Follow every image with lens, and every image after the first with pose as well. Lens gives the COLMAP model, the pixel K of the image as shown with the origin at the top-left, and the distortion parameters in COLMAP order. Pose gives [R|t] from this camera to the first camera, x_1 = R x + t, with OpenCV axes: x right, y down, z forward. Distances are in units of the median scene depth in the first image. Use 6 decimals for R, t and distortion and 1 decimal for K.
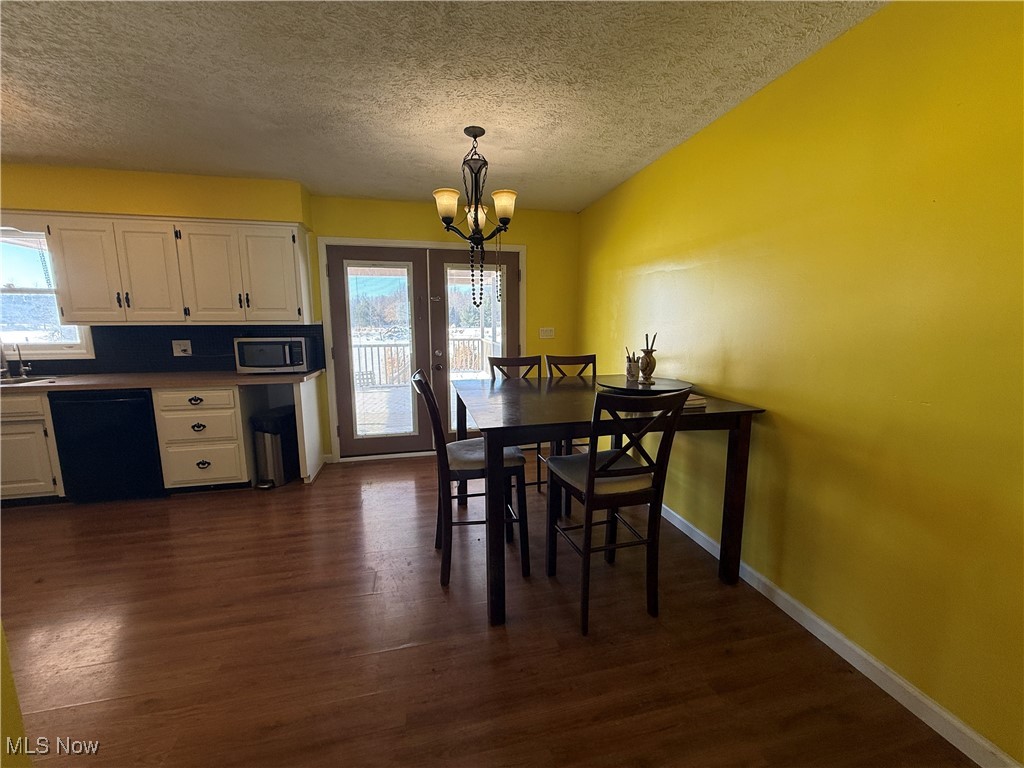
lens RADIAL K [[407.8, 0, 512.0], [0, 407.8, 384.0], [0, 0, 1]] dist [0.000708, 0.000019]
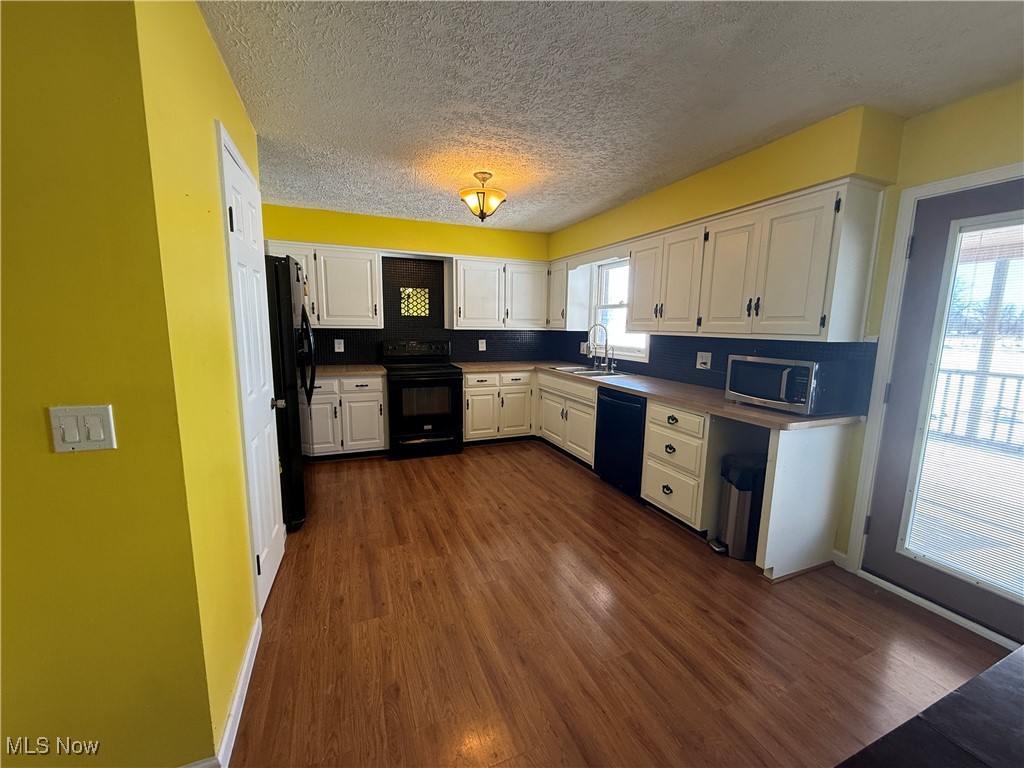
lens RADIAL K [[407.8, 0, 512.0], [0, 407.8, 384.0], [0, 0, 1]] dist [0.000708, 0.000019]
pose [[0.163685, 0.148525, -0.975268, 0.036307], [-0.164668, 0.978845, 0.121433, -0.082187], [0.972672, 0.140719, 0.184680, 0.441280]]
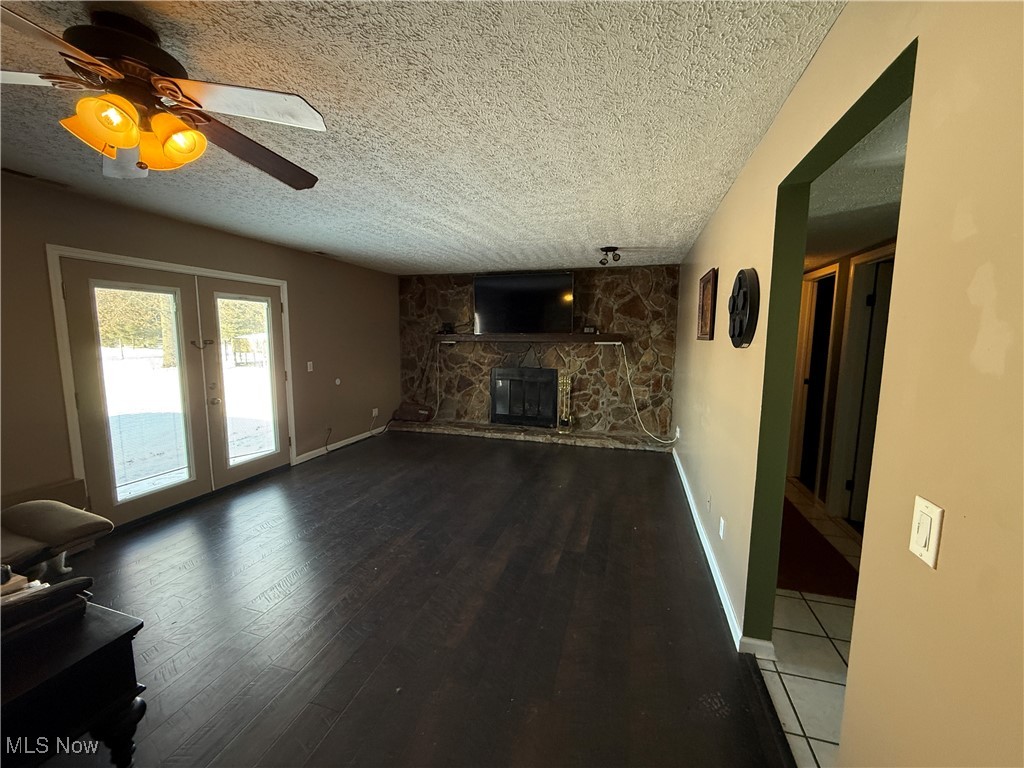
lens RADIAL K [[407.8, 0, 512.0], [0, 407.8, 384.0], [0, 0, 1]] dist [0.000708, 0.000019]
pose [[0.497330, -0.098963, 0.861899, -0.792089], [0.124979, 0.991282, 0.041703, -0.040905], [-0.858512, 0.086979, 0.505363, -0.076978]]
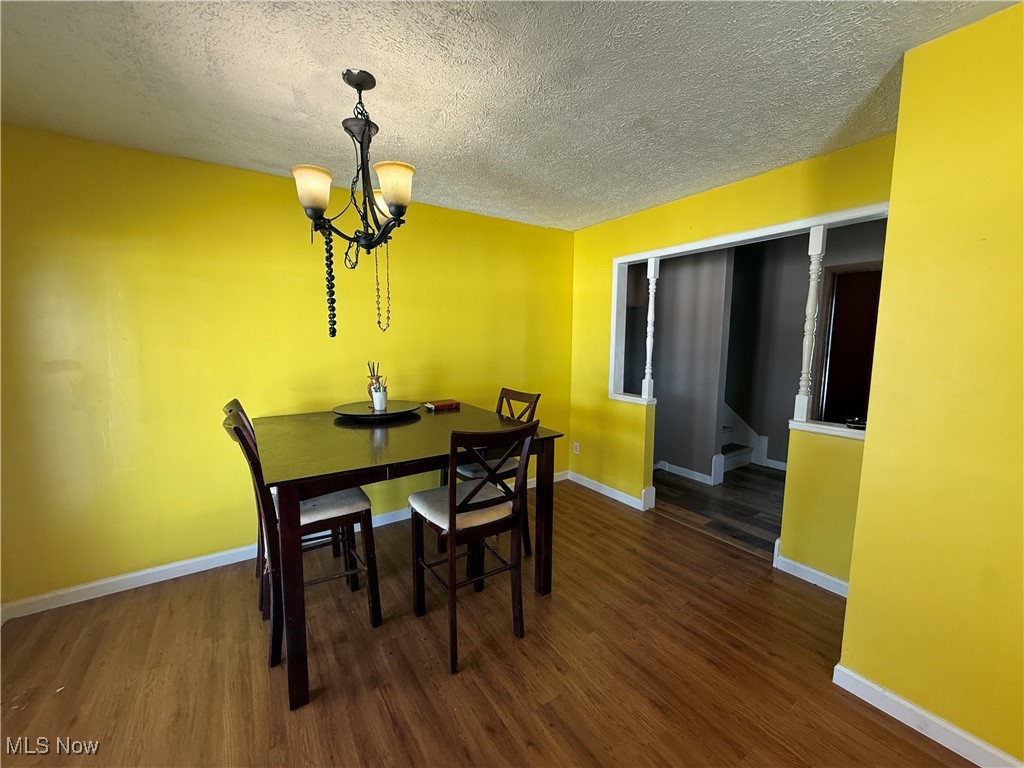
lens RADIAL K [[407.8, 0, 512.0], [0, 407.8, 384.0], [0, 0, 1]] dist [0.000708, 0.000019]
pose [[-0.357741, -0.105410, 0.927853, -0.622593], [0.139798, 0.976366, 0.164822, -0.148219], [-0.923297, 0.188675, -0.334550, 0.787769]]
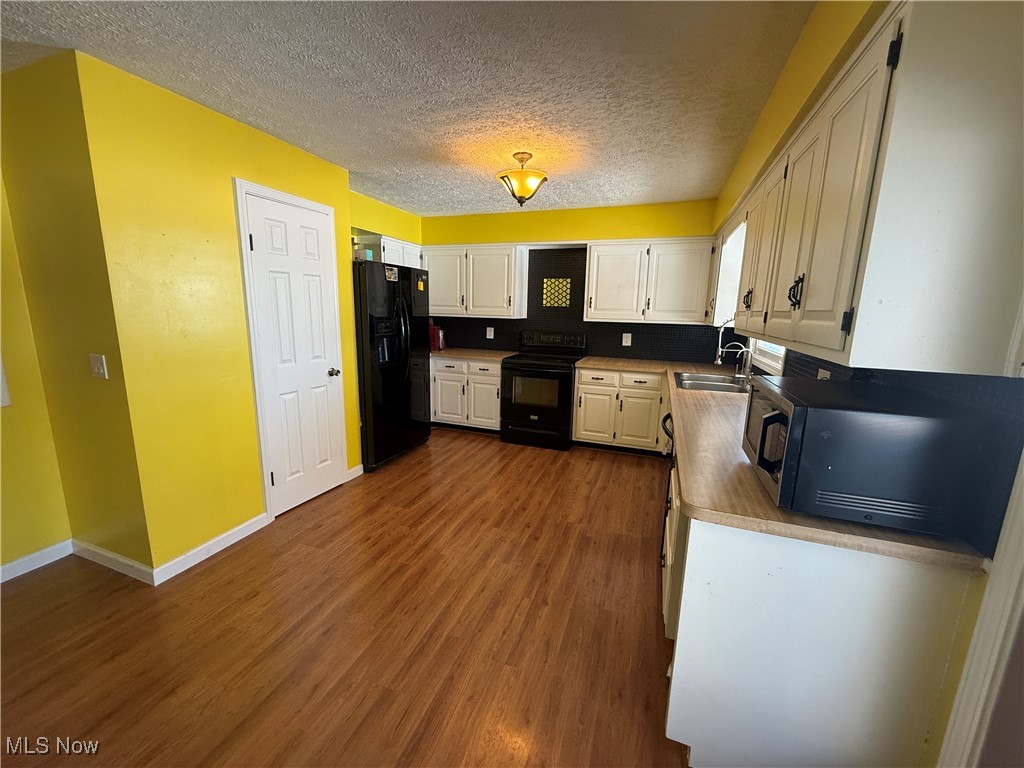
lens RADIAL K [[407.8, 0, 512.0], [0, 407.8, 384.0], [0, 0, 1]] dist [0.000708, 0.000019]
pose [[-0.544924, 0.144438, -0.825952, -0.144697], [-0.148496, 0.952857, 0.264601, -0.183111], [0.825232, 0.266837, -0.497786, 0.997629]]
